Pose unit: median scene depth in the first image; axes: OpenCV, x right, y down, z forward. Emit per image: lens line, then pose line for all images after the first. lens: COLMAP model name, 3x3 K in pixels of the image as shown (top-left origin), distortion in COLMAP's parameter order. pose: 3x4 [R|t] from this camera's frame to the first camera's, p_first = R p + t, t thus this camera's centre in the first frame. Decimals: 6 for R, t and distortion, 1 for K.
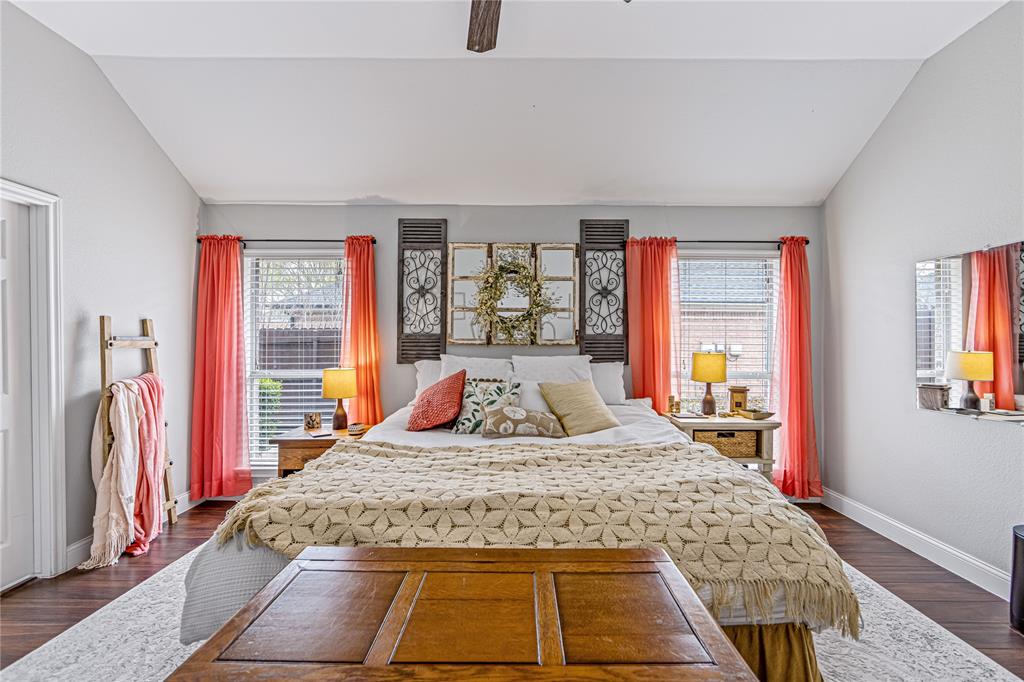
lens RADIAL K [[401.5, 0, 513.2], [0, 401.5, 342.4], [0, 0, 1]] dist [-0.002302, 0.000371]
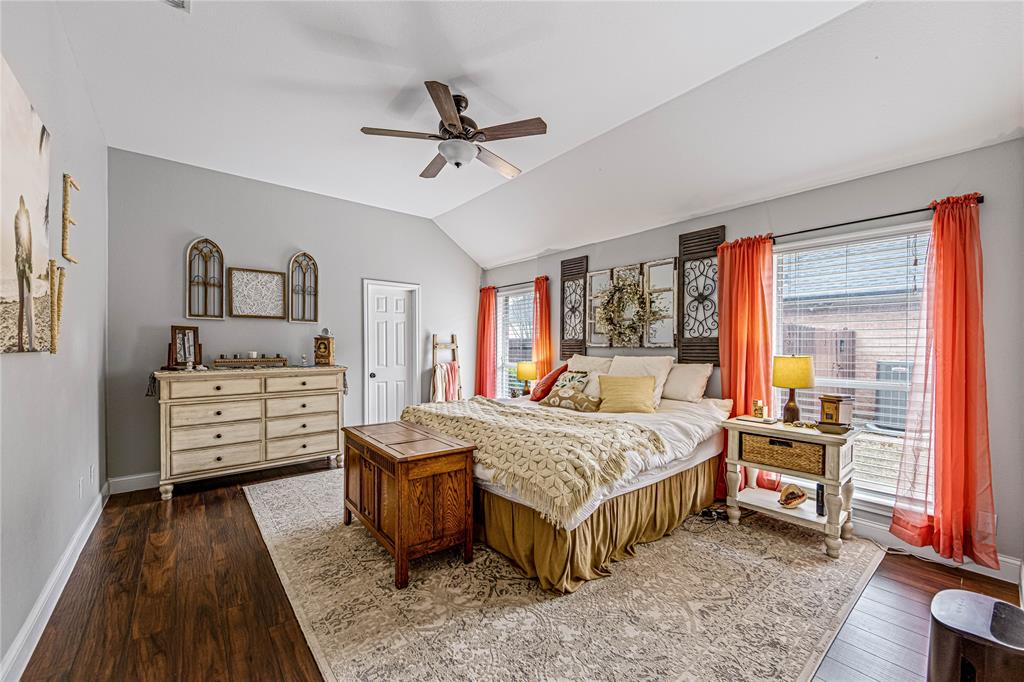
lens RADIAL K [[401.5, 0, 514.1], [0, 401.5, 345.7], [0, 0, 1]] dist [-0.002302, 0.000371]
pose [[0.640484, -0.003910, -0.767962, 0.728513], [-0.000775, 0.999983, -0.005738, 0.008043], [0.767971, 0.004270, 0.640470, -0.064178]]
